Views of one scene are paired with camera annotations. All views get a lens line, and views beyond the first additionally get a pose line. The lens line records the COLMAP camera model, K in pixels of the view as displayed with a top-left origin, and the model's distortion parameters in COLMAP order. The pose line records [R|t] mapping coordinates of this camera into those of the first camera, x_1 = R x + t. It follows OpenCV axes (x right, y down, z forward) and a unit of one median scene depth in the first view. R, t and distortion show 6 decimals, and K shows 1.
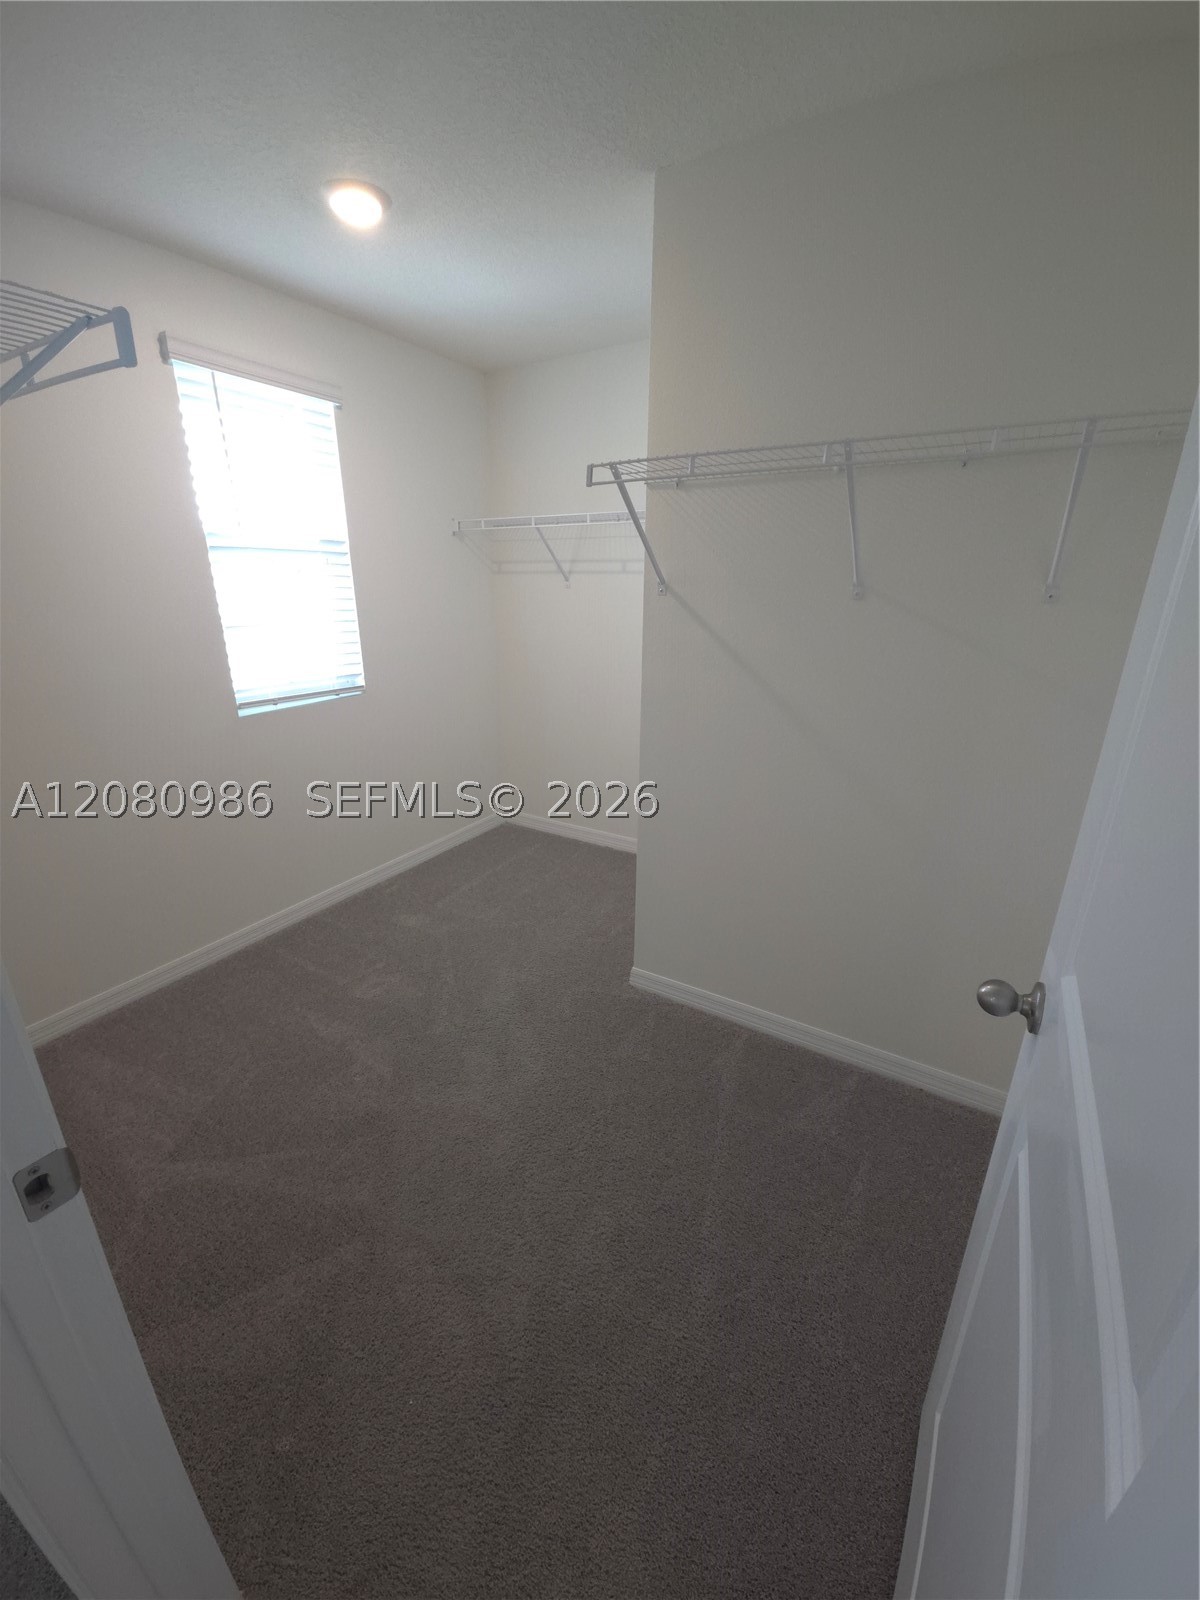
lens RADIAL K [[651.6, 0, 597.6], [0, 651.6, 806.7], [0, 0, 1]] dist [0.012681, 0.001475]
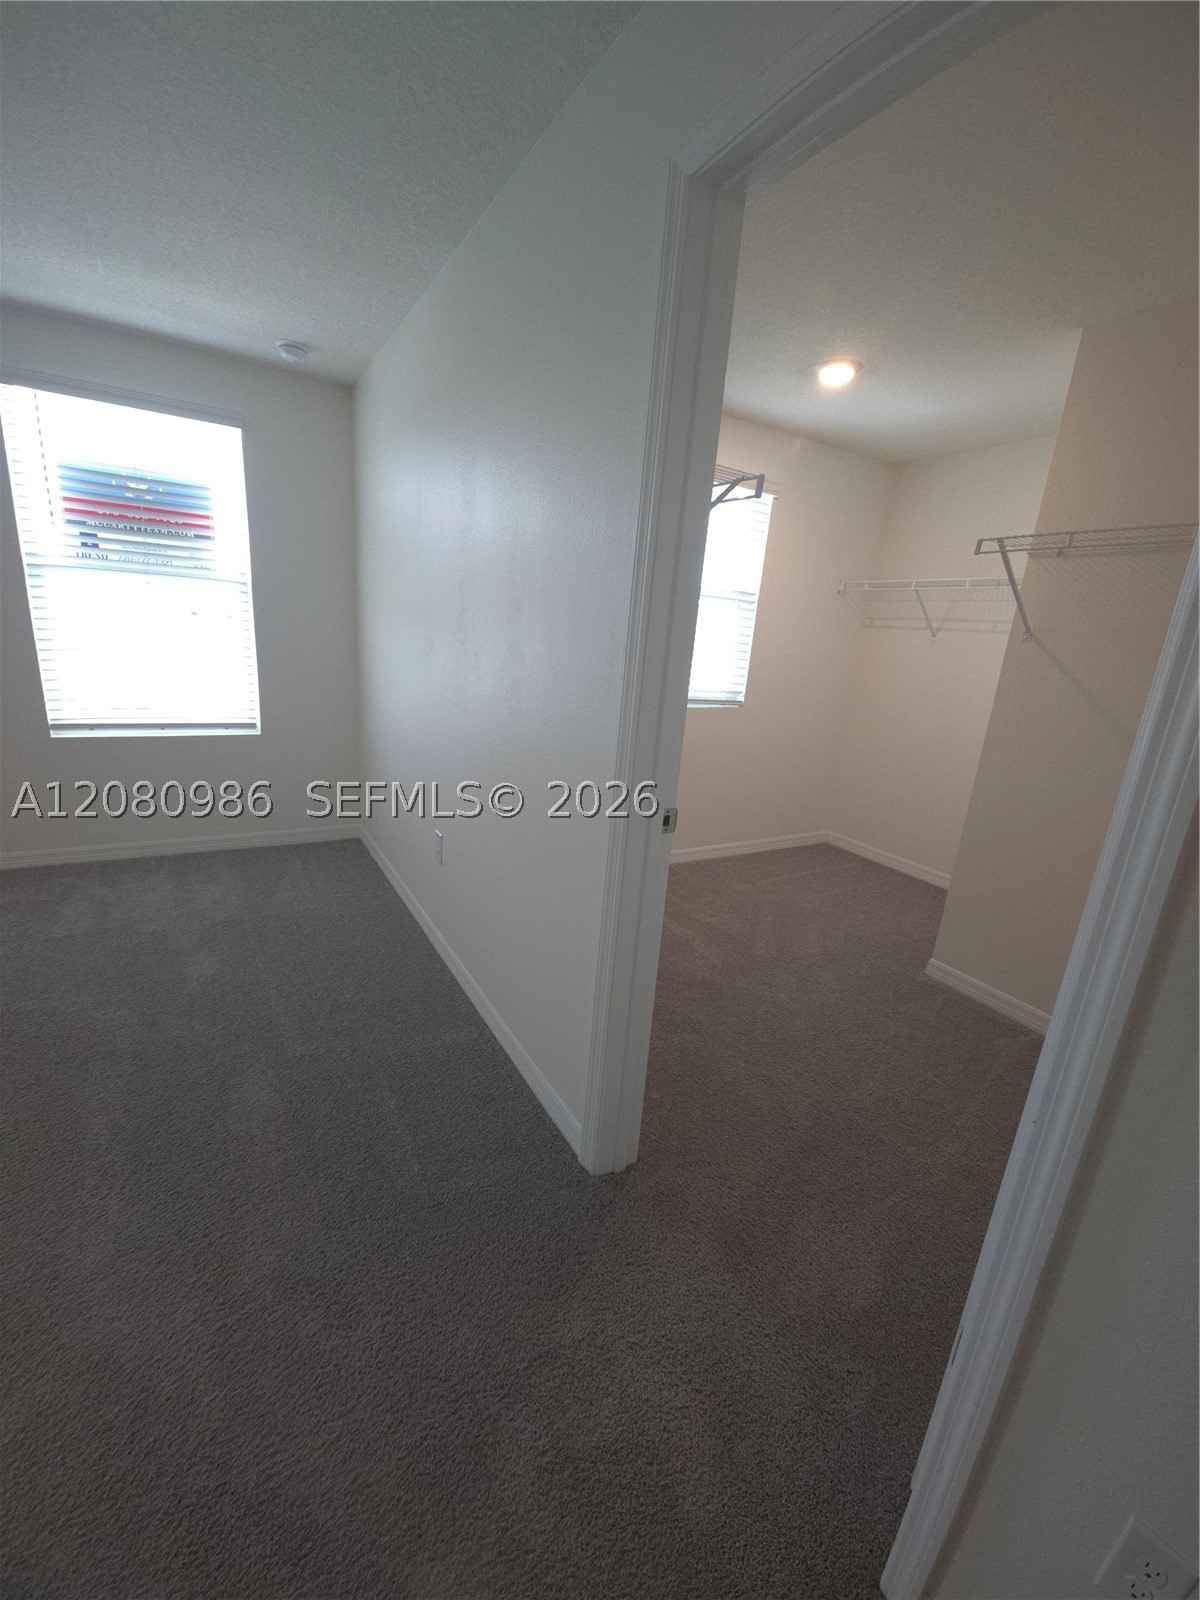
lens RADIAL K [[651.6, 0, 598.3], [0, 651.6, 801.1], [0, 0, 1]] dist [0.012681, 0.001475]
pose [[0.876931, 0.188018, -0.442314, -0.002020], [-0.230708, 0.972018, -0.044216, 0.163923], [0.421624, 0.140820, 0.895770, -0.314710]]
